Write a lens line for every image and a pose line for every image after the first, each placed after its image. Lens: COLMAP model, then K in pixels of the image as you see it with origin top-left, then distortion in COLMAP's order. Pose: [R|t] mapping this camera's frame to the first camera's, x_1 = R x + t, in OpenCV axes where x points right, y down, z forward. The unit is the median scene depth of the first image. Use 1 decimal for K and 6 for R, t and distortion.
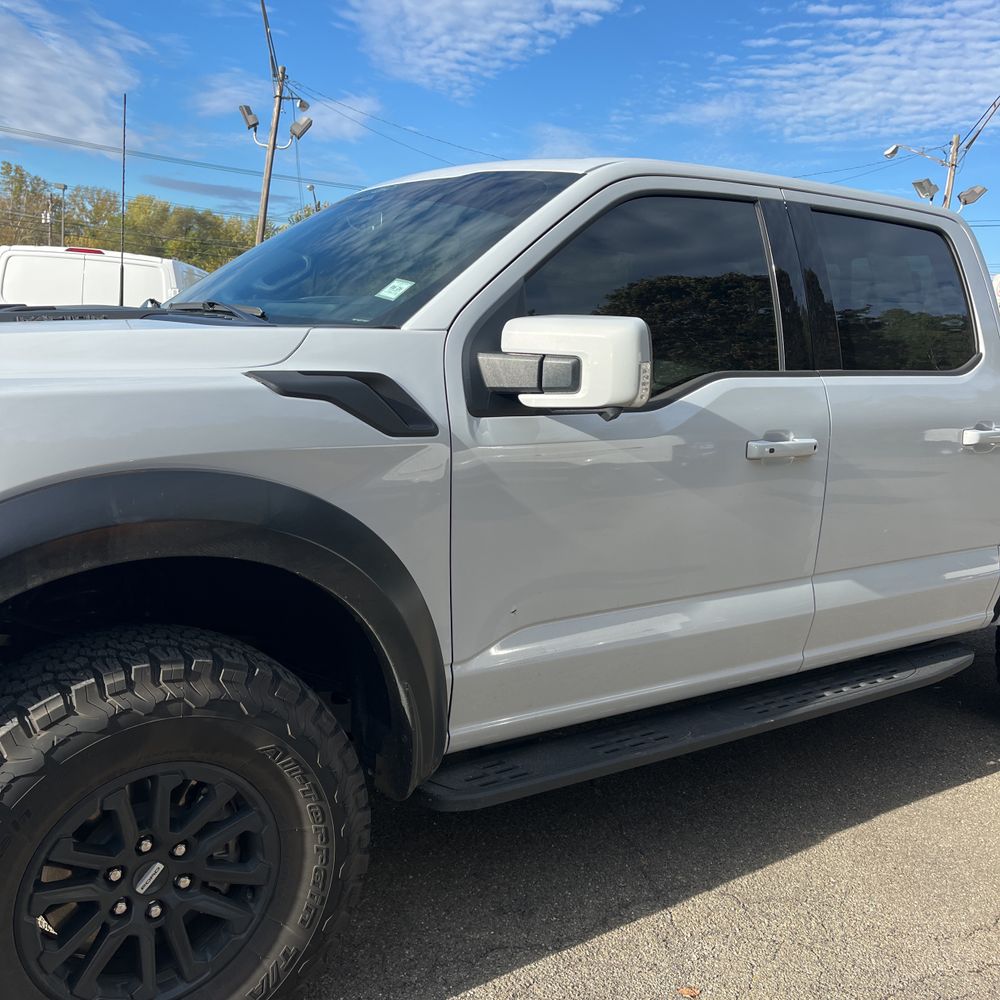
lens RADIAL K [[992.0, 0, 481.3], [0, 992.0, 482.1], [0, 0, 1]] dist [0.012808, 0.013846]
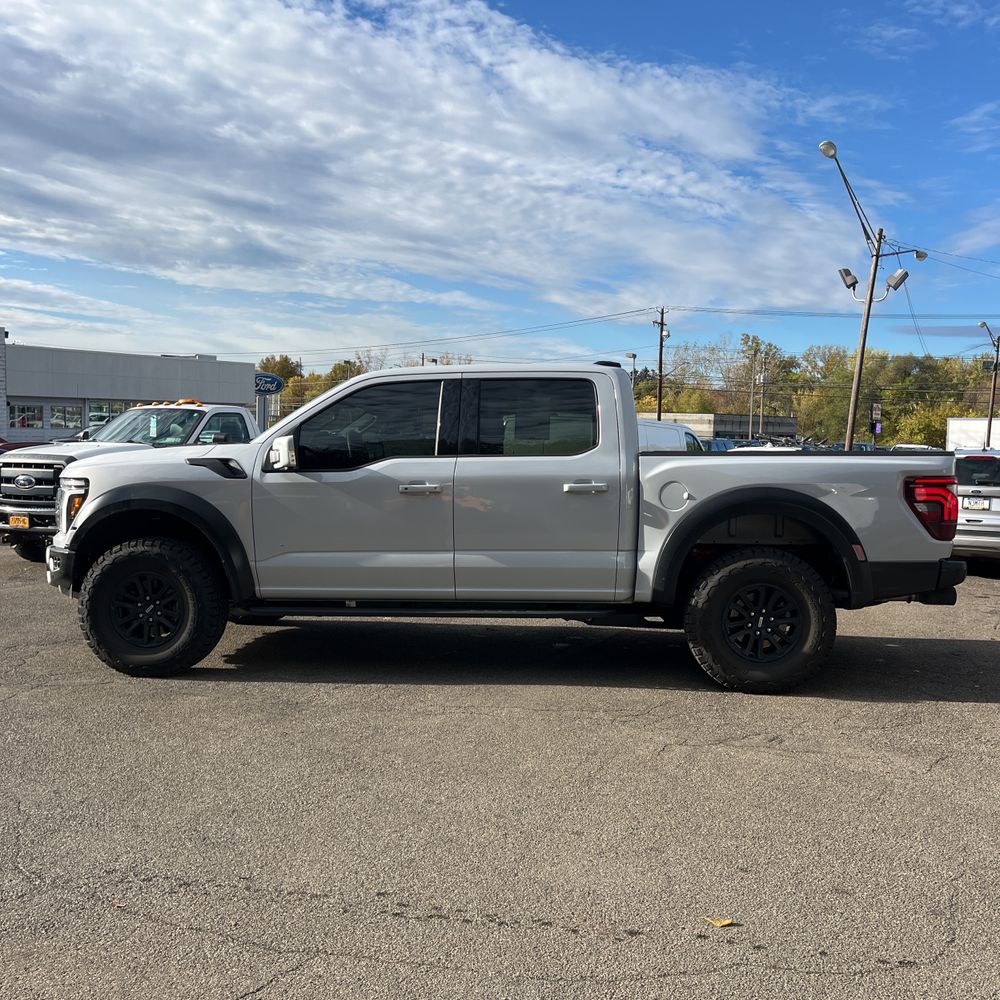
lens RADIAL K [[966.4, 0, 518.7], [0, 966.4, 501.9], [0, 0, 1]] dist [0.087774, -0.210244]
pose [[0.789292, -0.017944, -0.613756, 2.553877], [-0.058686, 0.992792, -0.104495, 0.296854], [0.611208, 0.118496, 0.782550, -0.813090]]
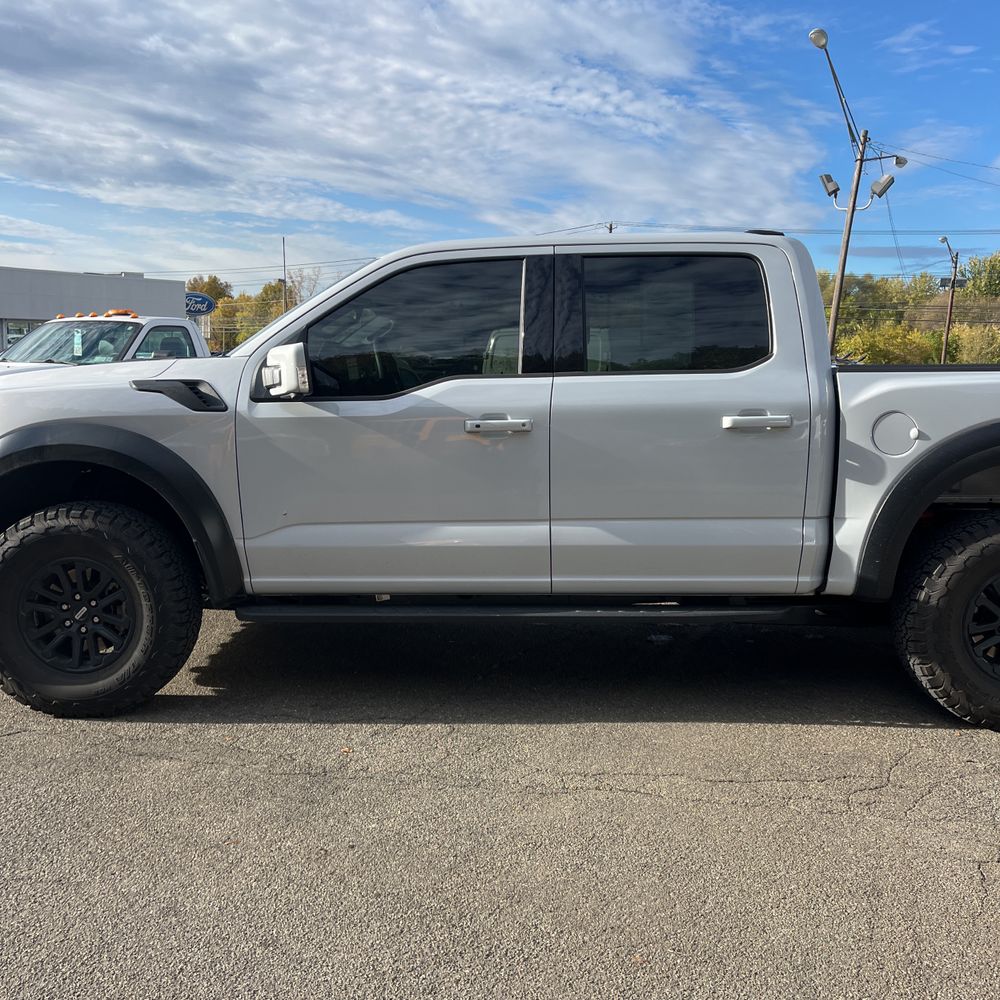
lens RADIAL K [[982.9, 0, 504.1], [0, 982.9, 481.9], [0, 0, 1]] dist [0.018308, -0.009519]
pose [[0.816333, 0.009558, -0.577502, 1.596453], [-0.046564, 0.997698, -0.049309, 0.166961], [0.575701, 0.067144, 0.814899, -0.233579]]
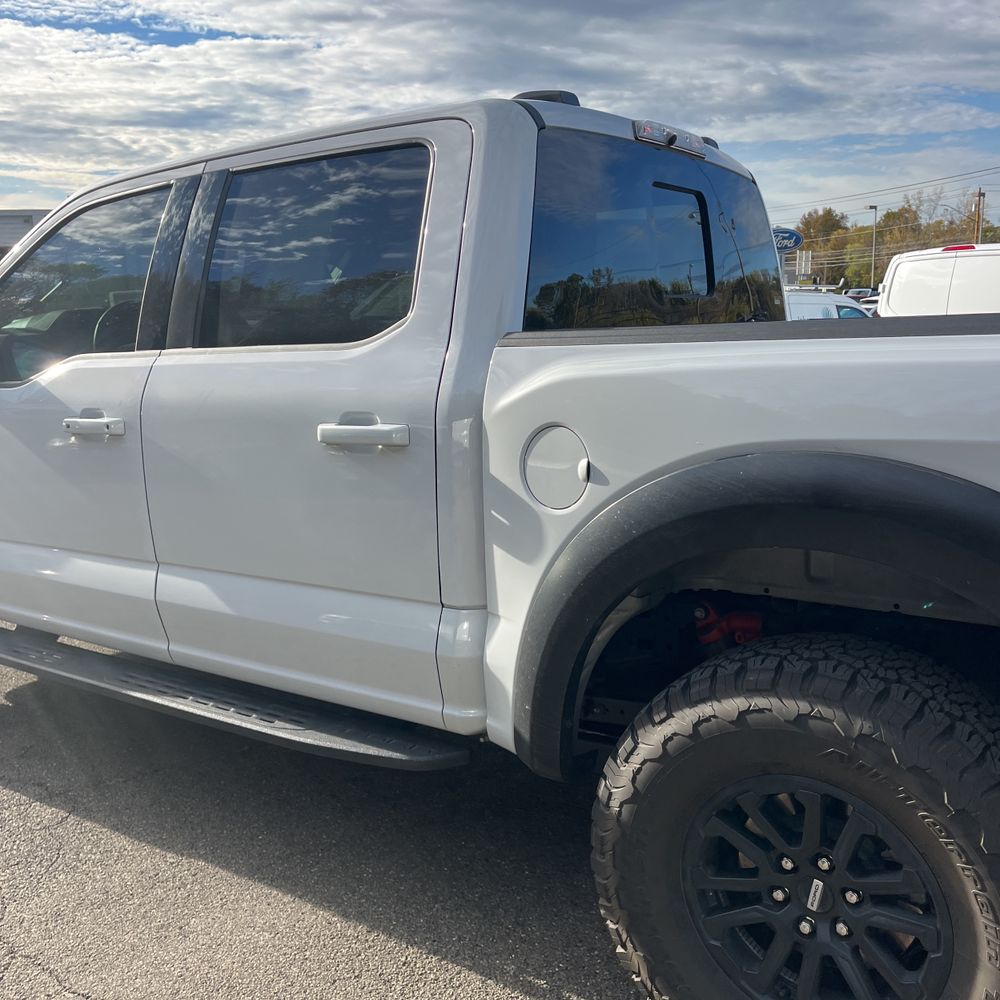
lens RADIAL K [[1006.0, 0, 493.8], [0, 1006.0, 503.2], [0, 0, 1]] dist [0.037560, -0.038411]
pose [[0.368370, 0.098622, -0.924433, 2.020984], [-0.093172, 0.993267, 0.068839, -0.092225], [0.924999, 0.060773, 0.375079, 1.386349]]
